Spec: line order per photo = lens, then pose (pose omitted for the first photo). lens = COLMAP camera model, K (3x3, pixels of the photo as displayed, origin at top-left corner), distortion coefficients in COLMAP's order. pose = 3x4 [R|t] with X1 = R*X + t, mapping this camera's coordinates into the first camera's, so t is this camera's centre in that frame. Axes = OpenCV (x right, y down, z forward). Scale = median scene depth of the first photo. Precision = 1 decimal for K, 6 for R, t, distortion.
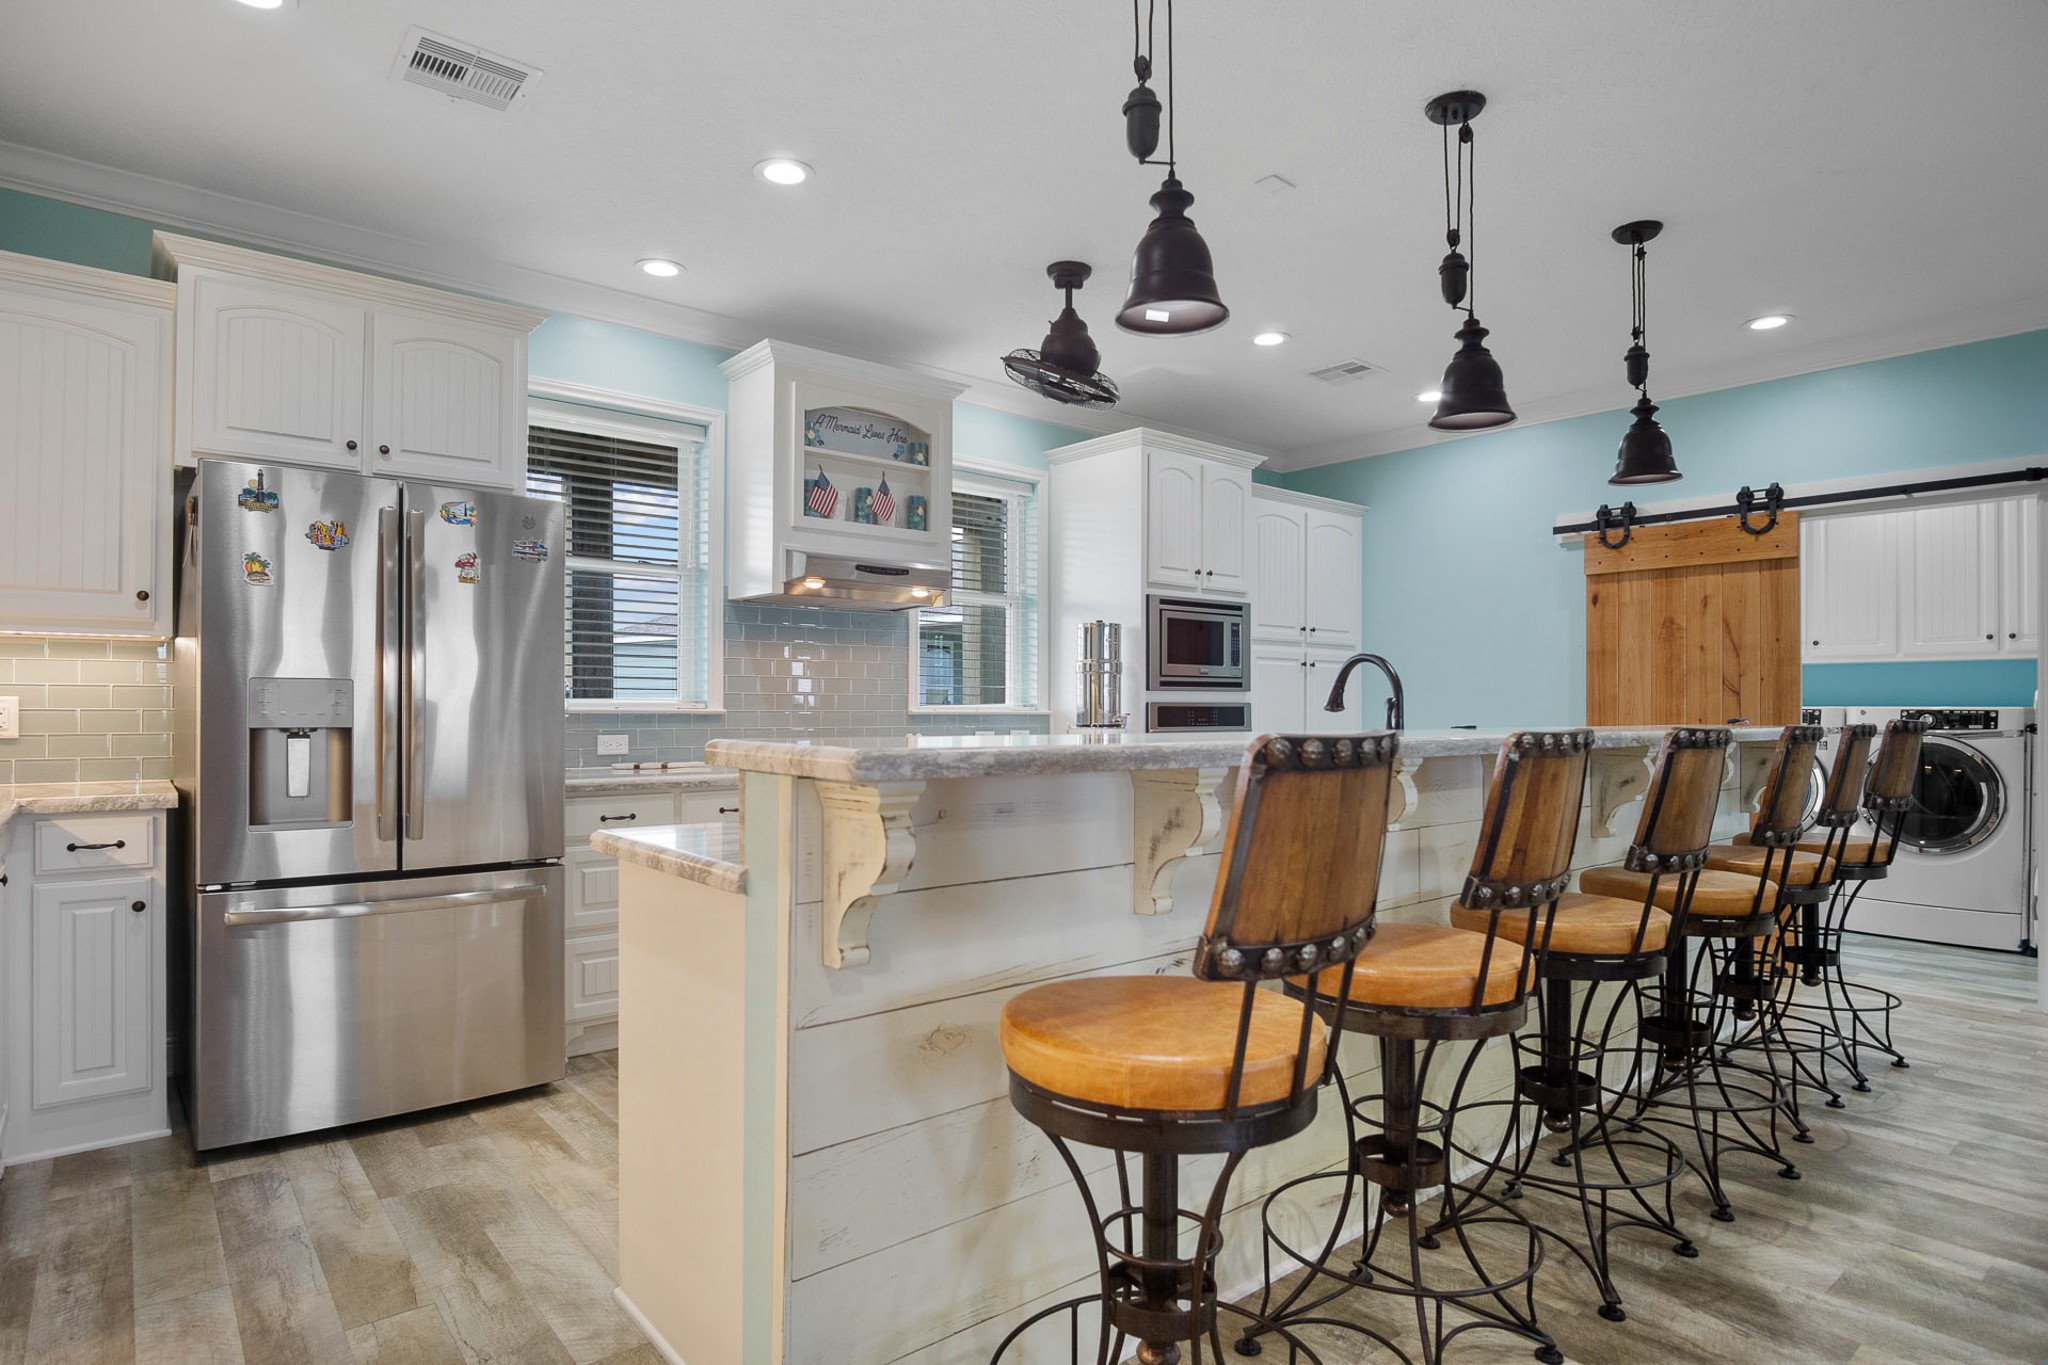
lens RADIAL K [[1112.1, 0, 1037.8], [0, 1112.1, 700.8], [0, 0, 1]] dist [-0.018310, 0.001174]
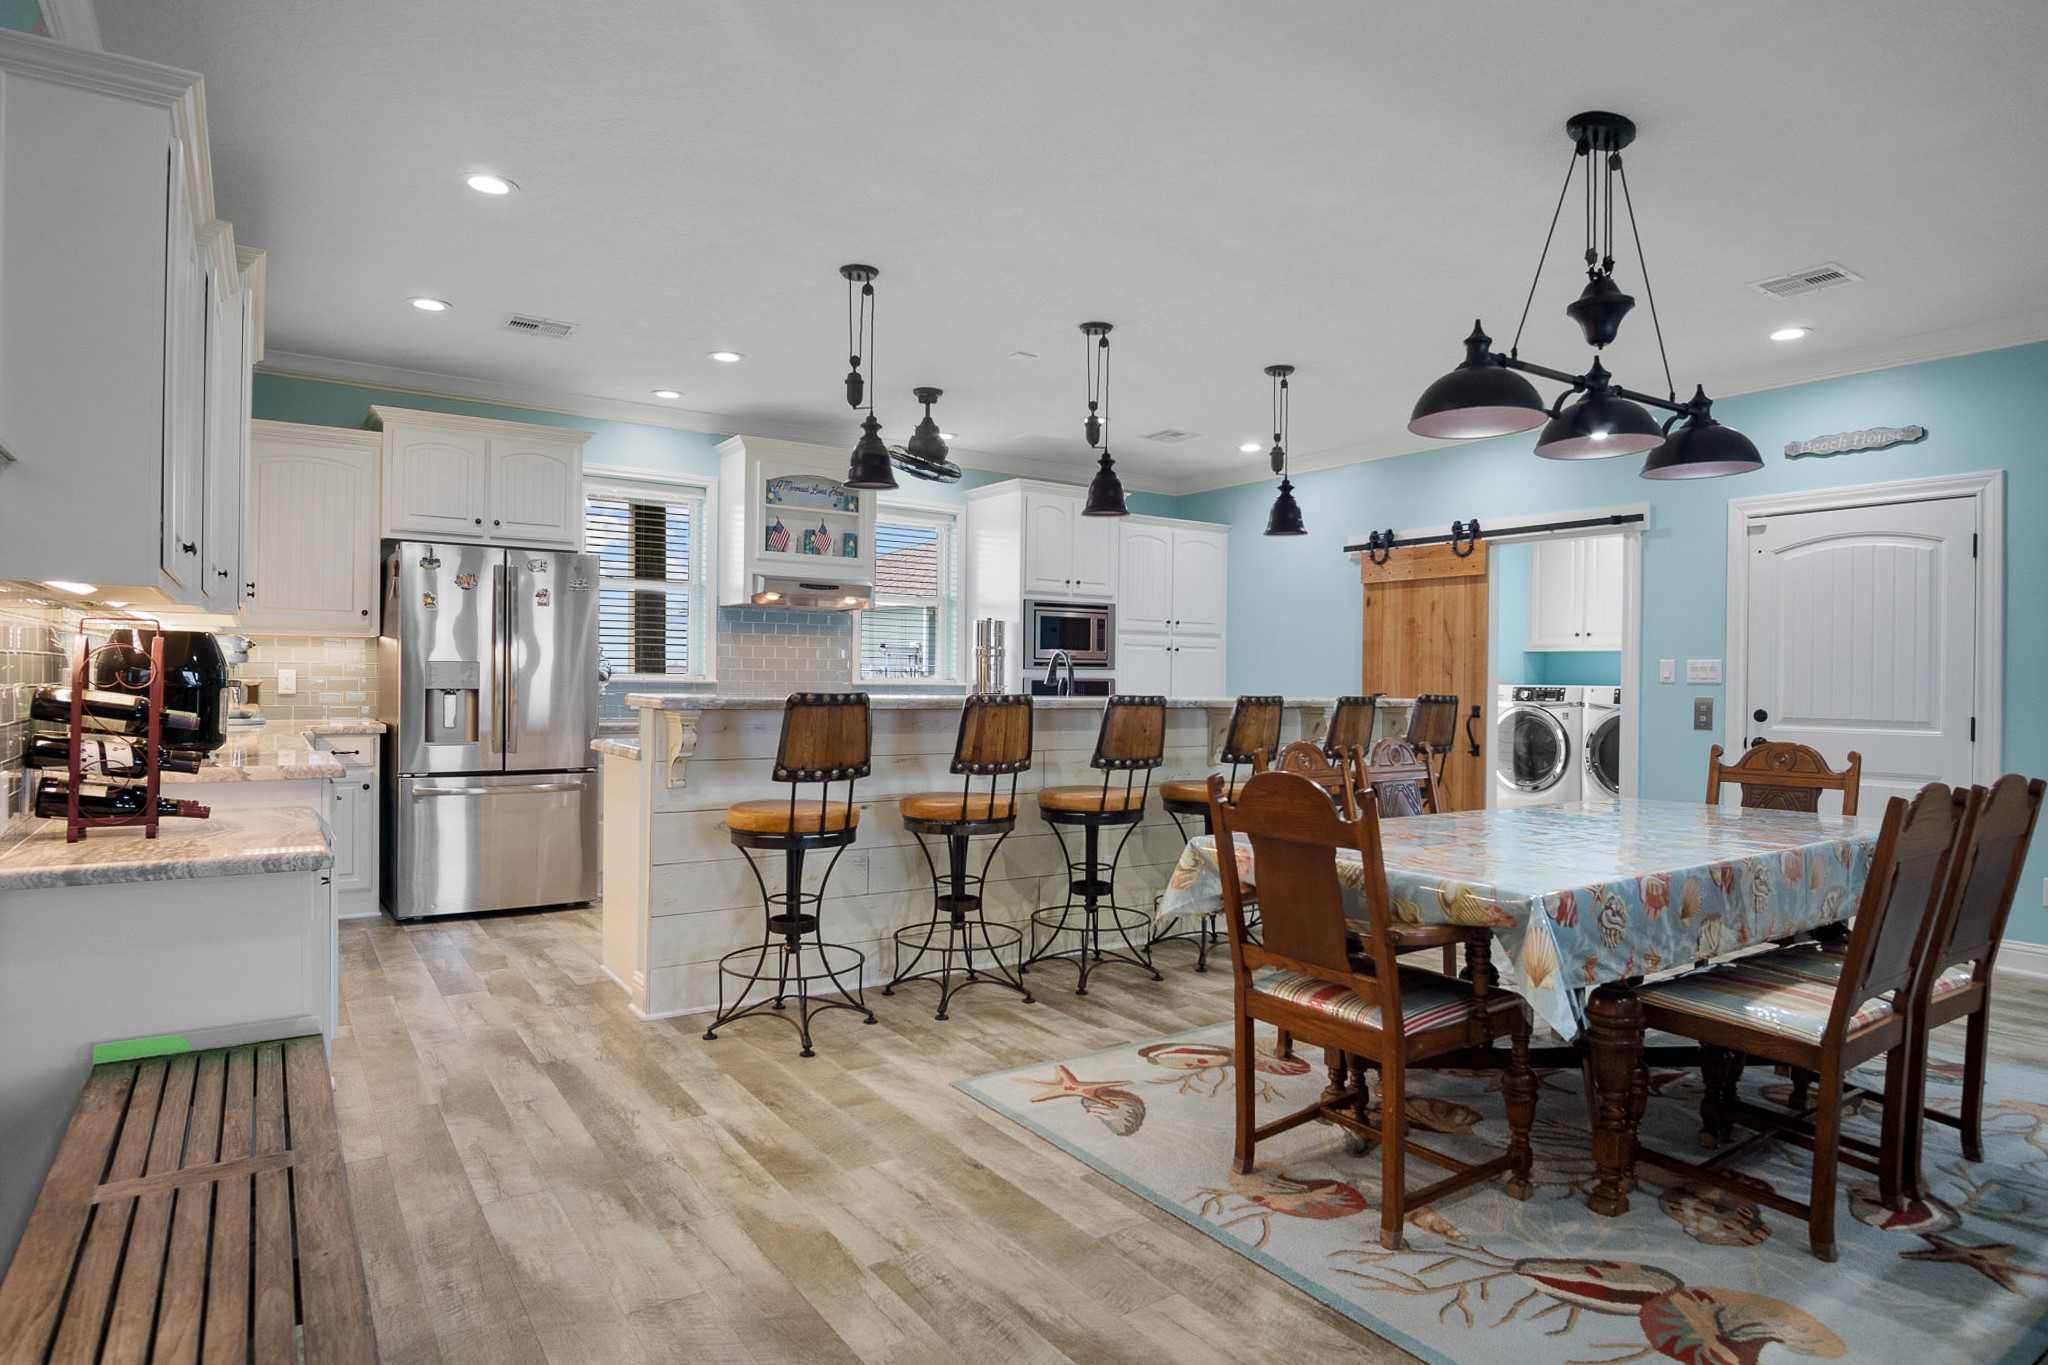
lens RADIAL K [[1112.1, 0, 1013.1], [0, 1112.1, 682.3], [0, 0, 1]] dist [-0.018310, 0.001174]
pose [[0.994854, 0.008702, -0.100942, 0.270171], [-0.007834, 0.999929, 0.008998, -0.006307], [0.101013, -0.008161, 0.994852, -0.446842]]
